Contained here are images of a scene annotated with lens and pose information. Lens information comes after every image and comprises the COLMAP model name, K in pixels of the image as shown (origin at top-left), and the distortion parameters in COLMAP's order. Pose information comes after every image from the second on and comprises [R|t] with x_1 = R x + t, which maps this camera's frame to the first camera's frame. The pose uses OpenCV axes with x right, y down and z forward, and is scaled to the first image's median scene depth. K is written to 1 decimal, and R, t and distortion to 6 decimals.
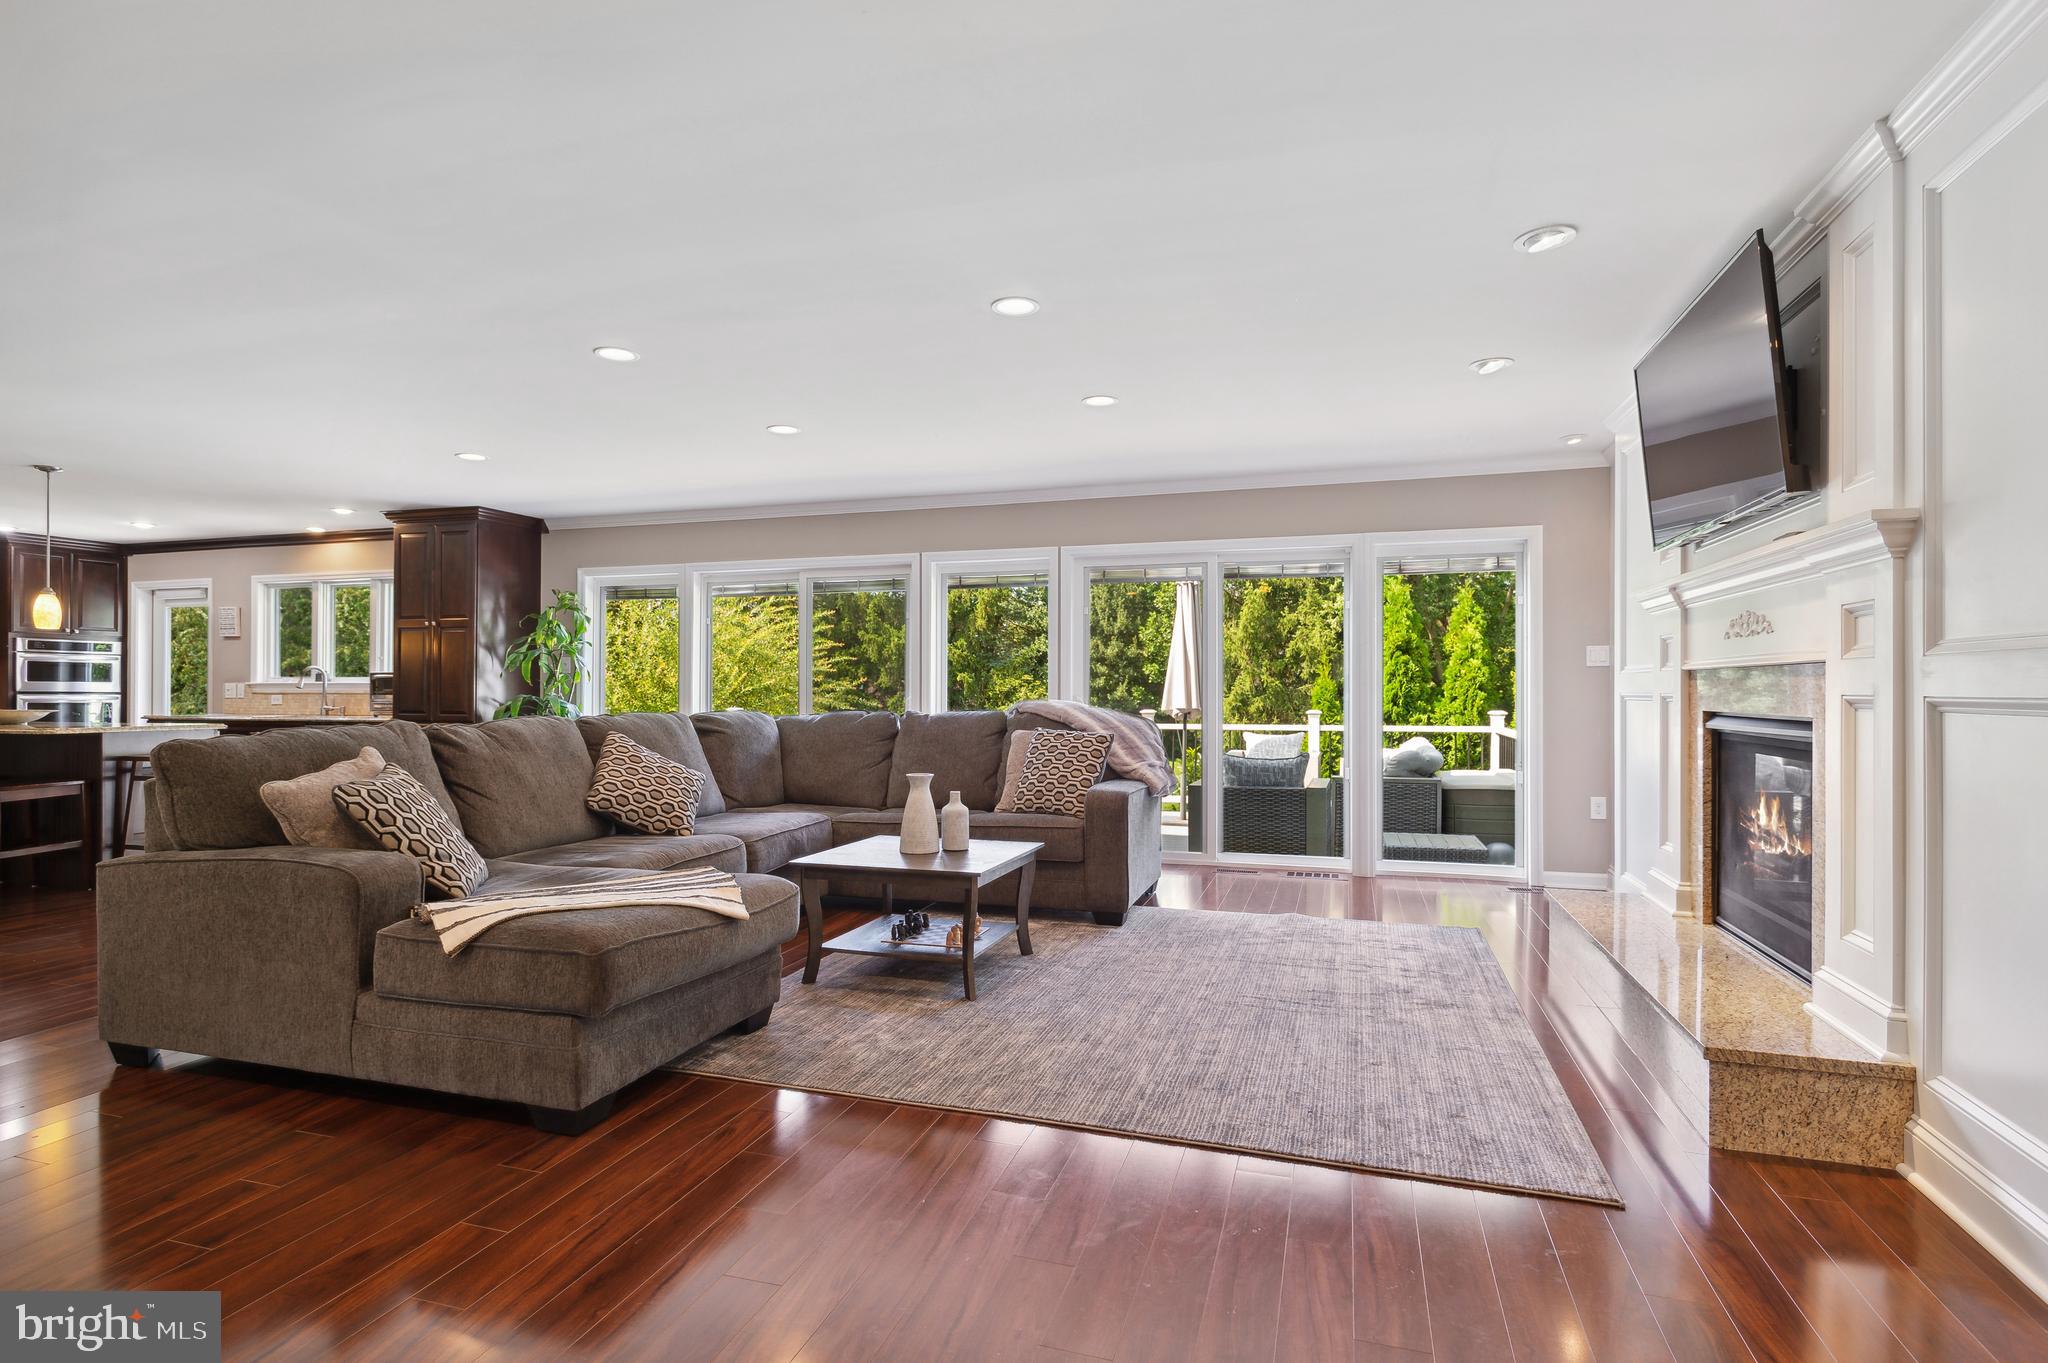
lens RADIAL K [[1023.2, 0, 1018.6], [0, 1023.2, 686.2], [0, 0, 1]] dist [-0.000440, 0.000503]
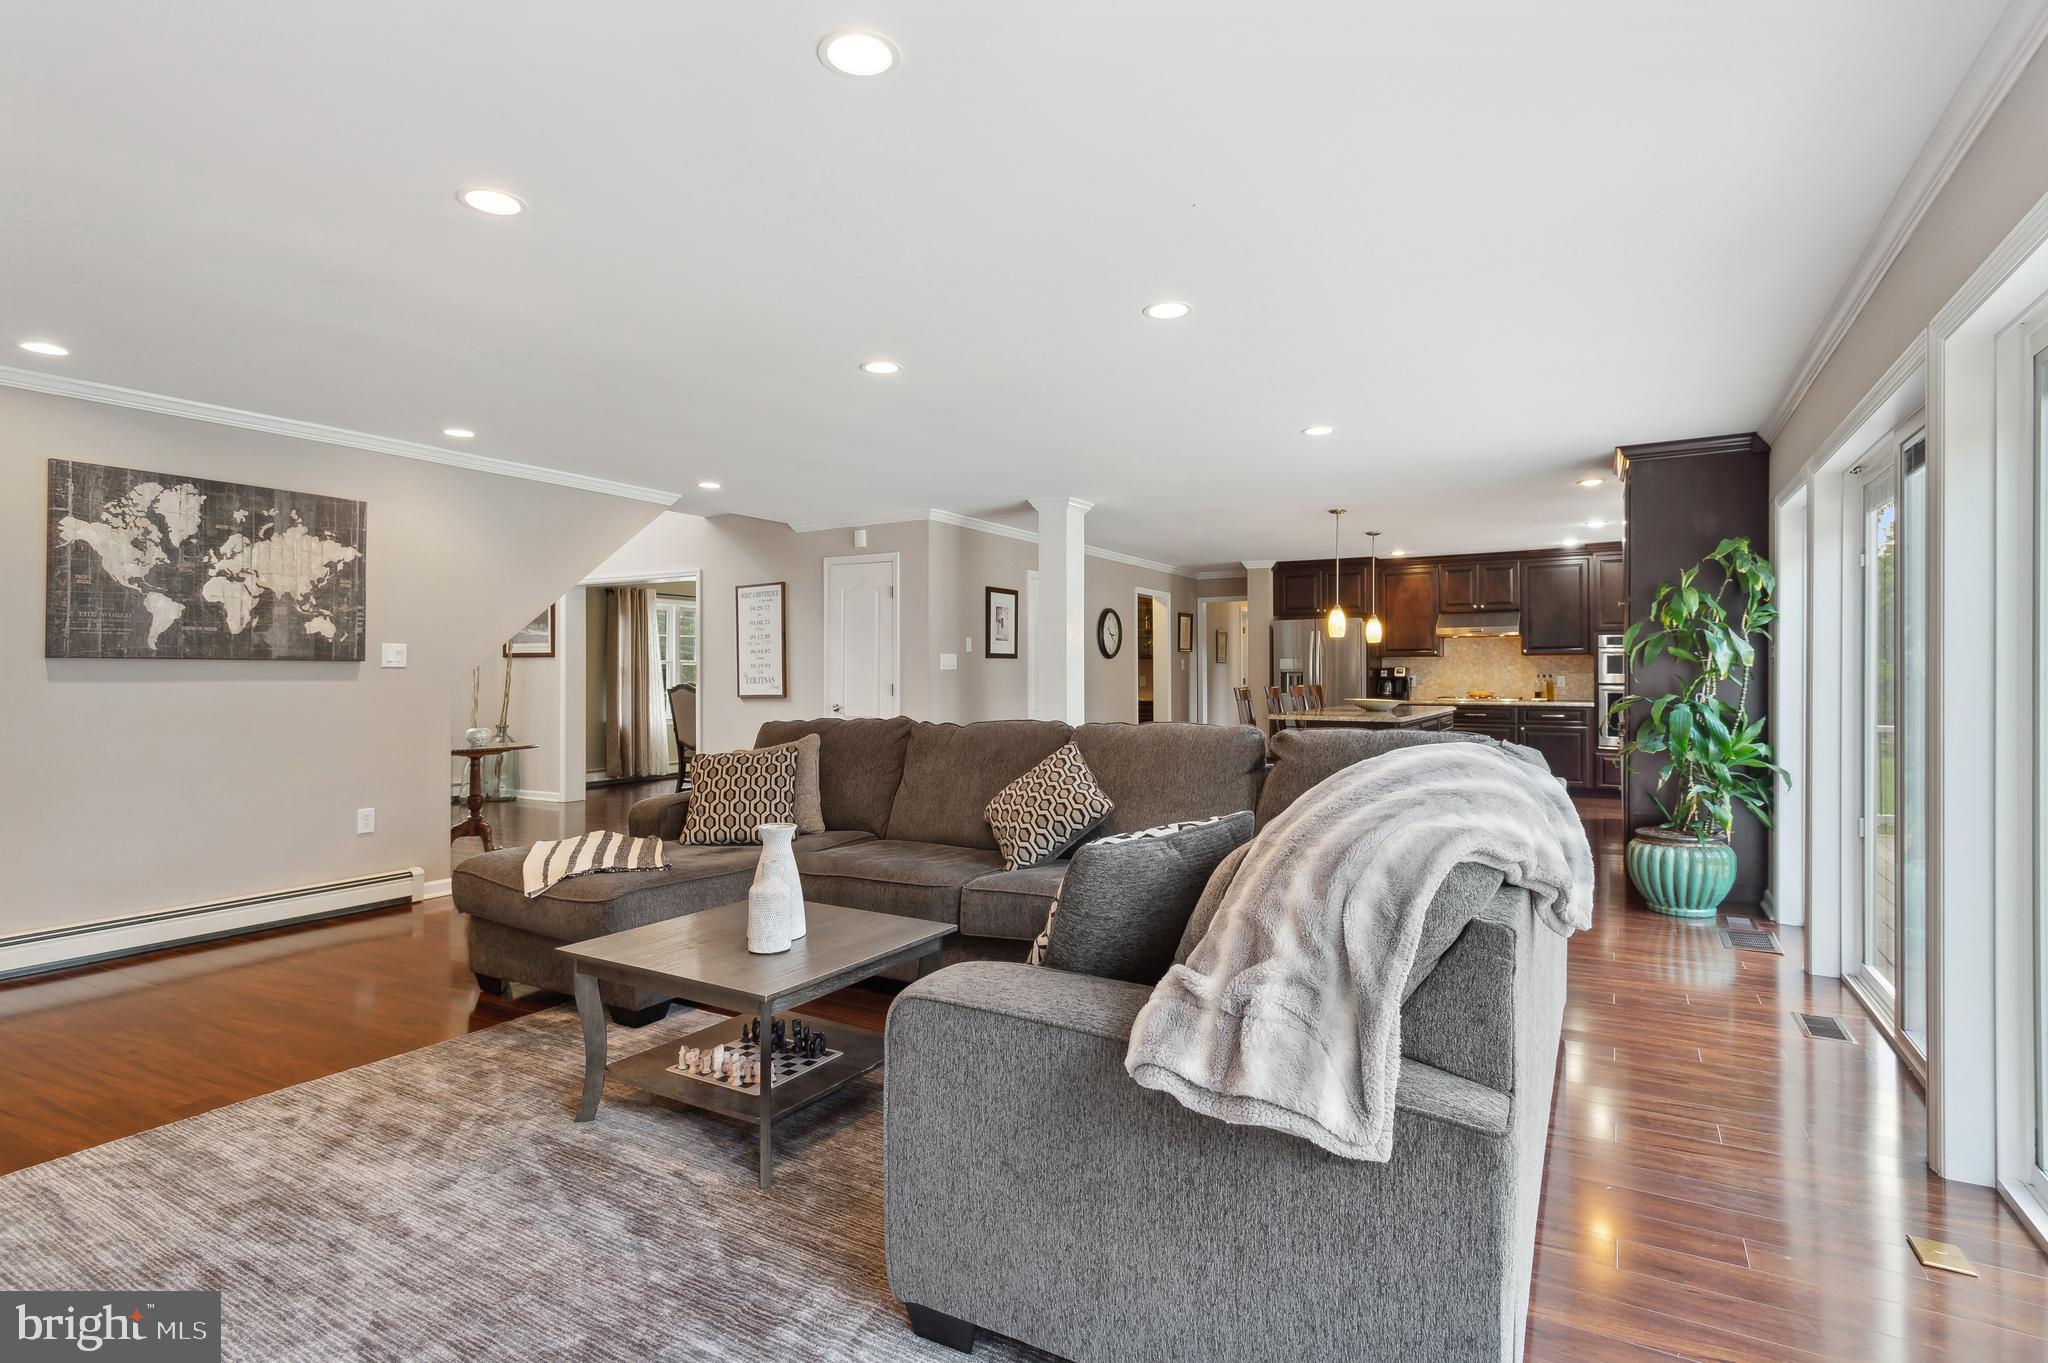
lens RADIAL K [[1023.2, 0, 1019.8], [0, 1023.2, 681.9], [0, 0, 1]] dist [-0.000440, 0.000503]
pose [[-0.220588, -0.000864, -0.975367, 0.255783], [0.001050, 0.999999, -0.001123, 0.003657], [0.975366, -0.001272, -0.220587, 0.594487]]
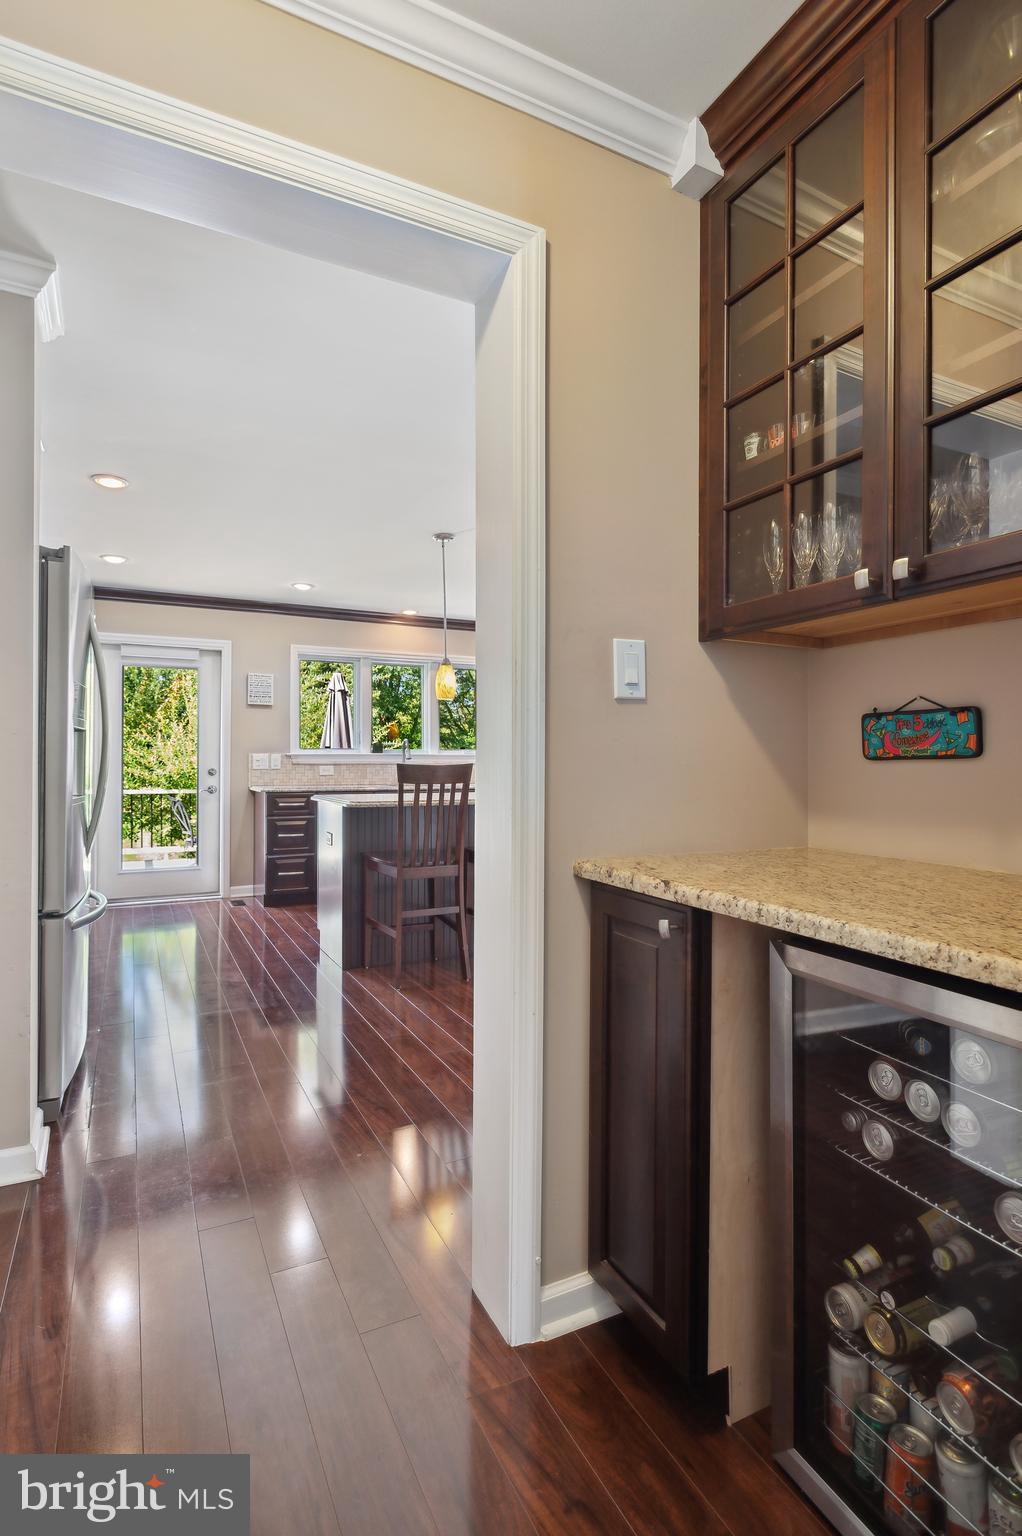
lens RADIAL K [[767.4, 0, 507.3], [0, 767.4, 760.7], [0, 0, 1]] dist [-0.000440, 0.000503]
pose [[0.722103, 0.002516, 0.691781, -1.088797], [-0.003487, 0.999994, 0.000003, 0.002383], [-0.691777, -0.002414, 0.722107, 0.321584]]
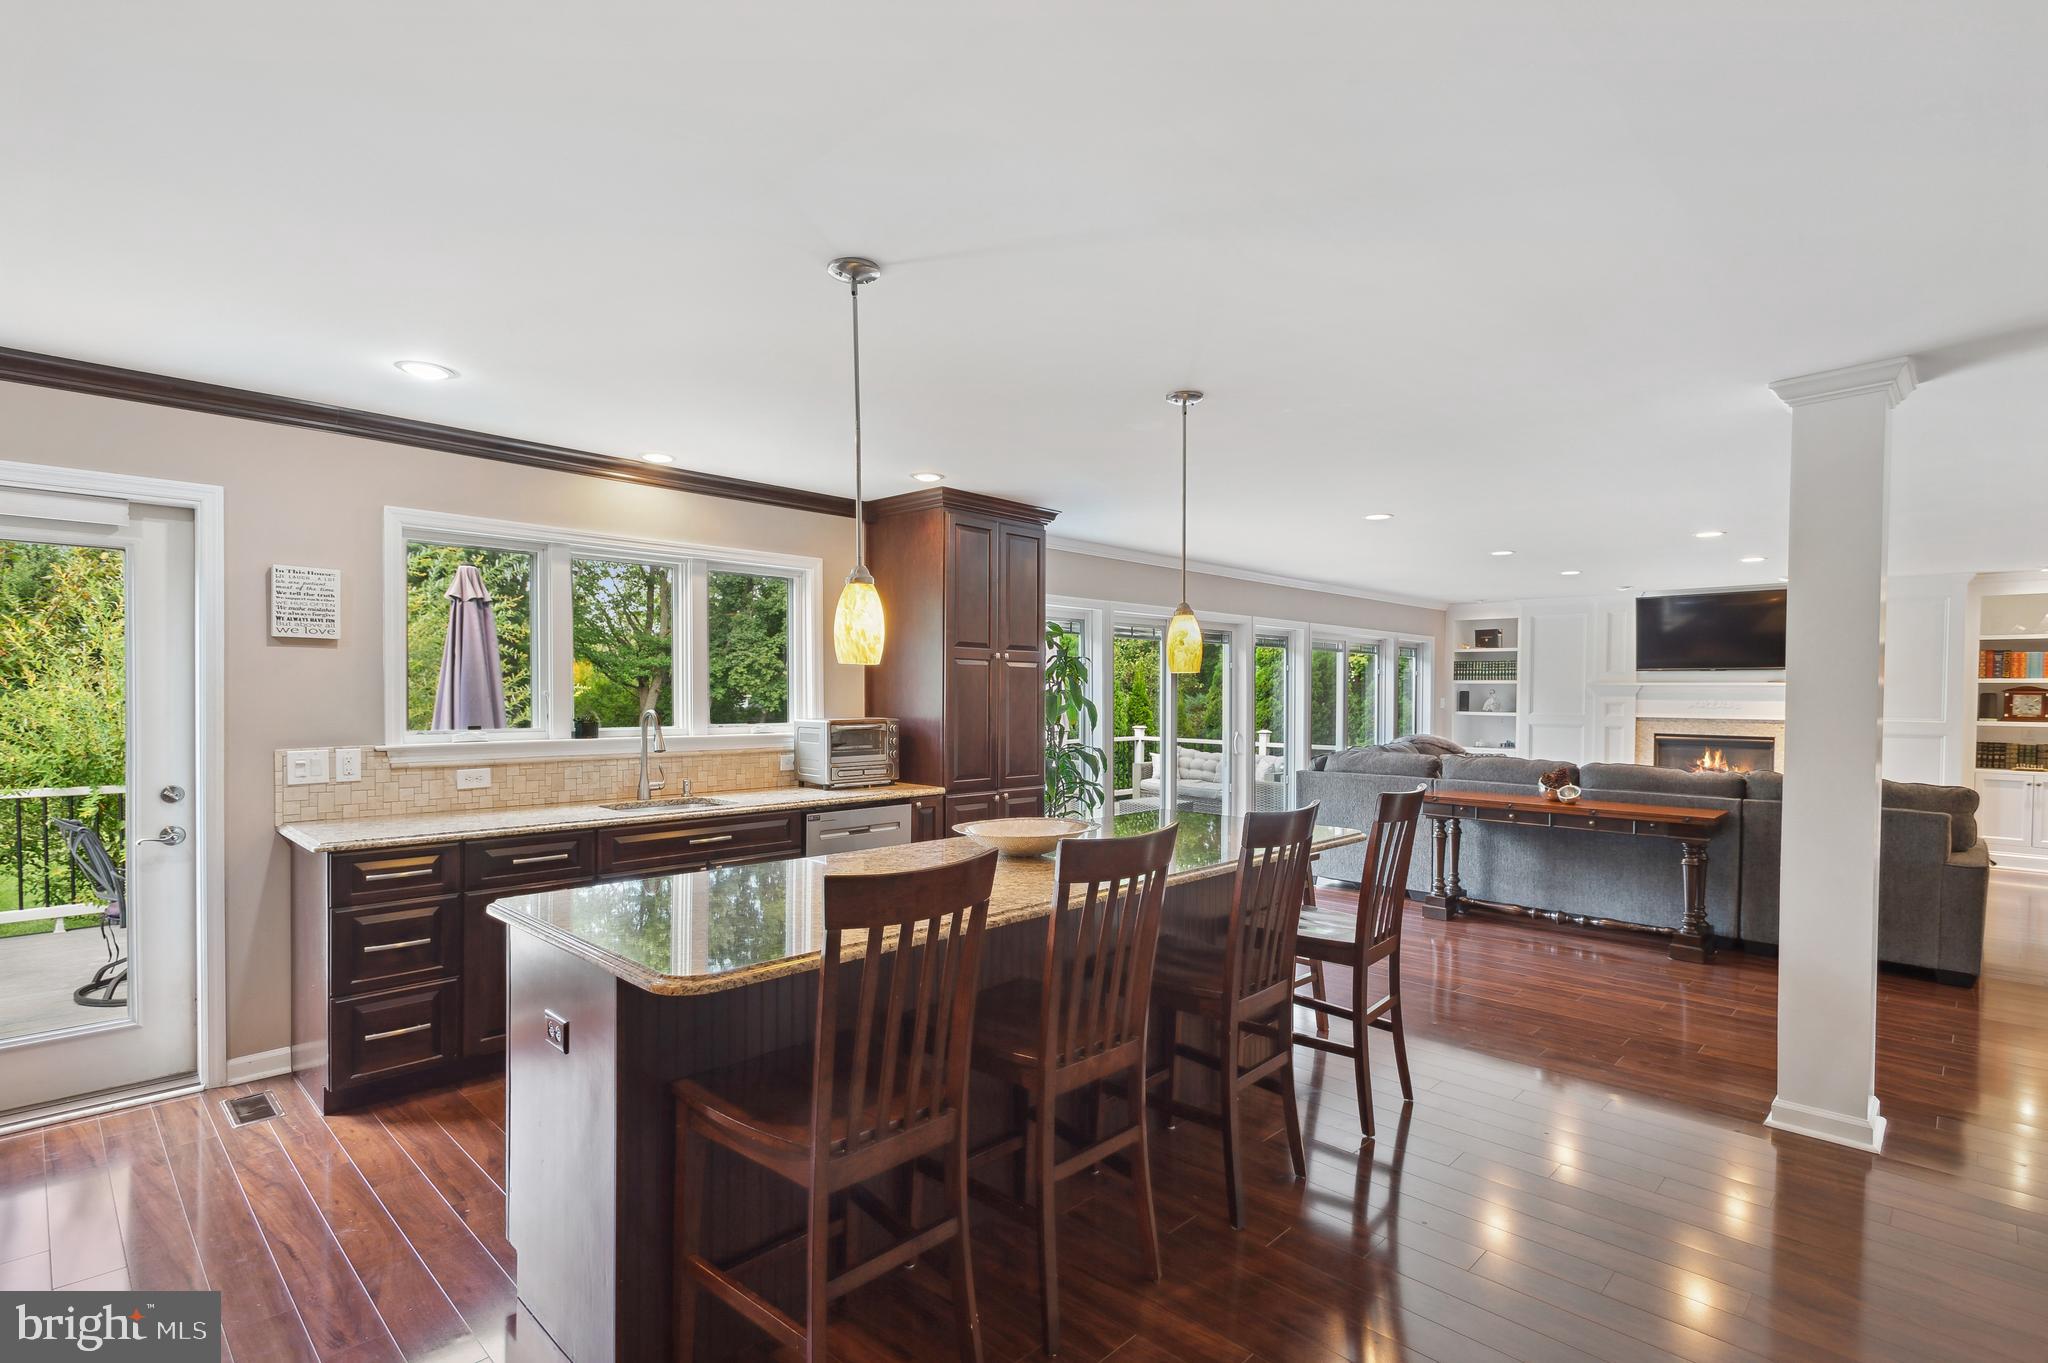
lens RADIAL K [[969.9, 0, 1009.9], [0, 969.9, 711.6], [0, 0, 1]] dist [0.013495, -0.000503]
pose [[0.453439, -0.017667, 0.891112, -0.988229], [-0.012623, 0.999576, 0.026240, -0.032754], [-0.891198, -0.023147, 0.453023, 0.555275]]
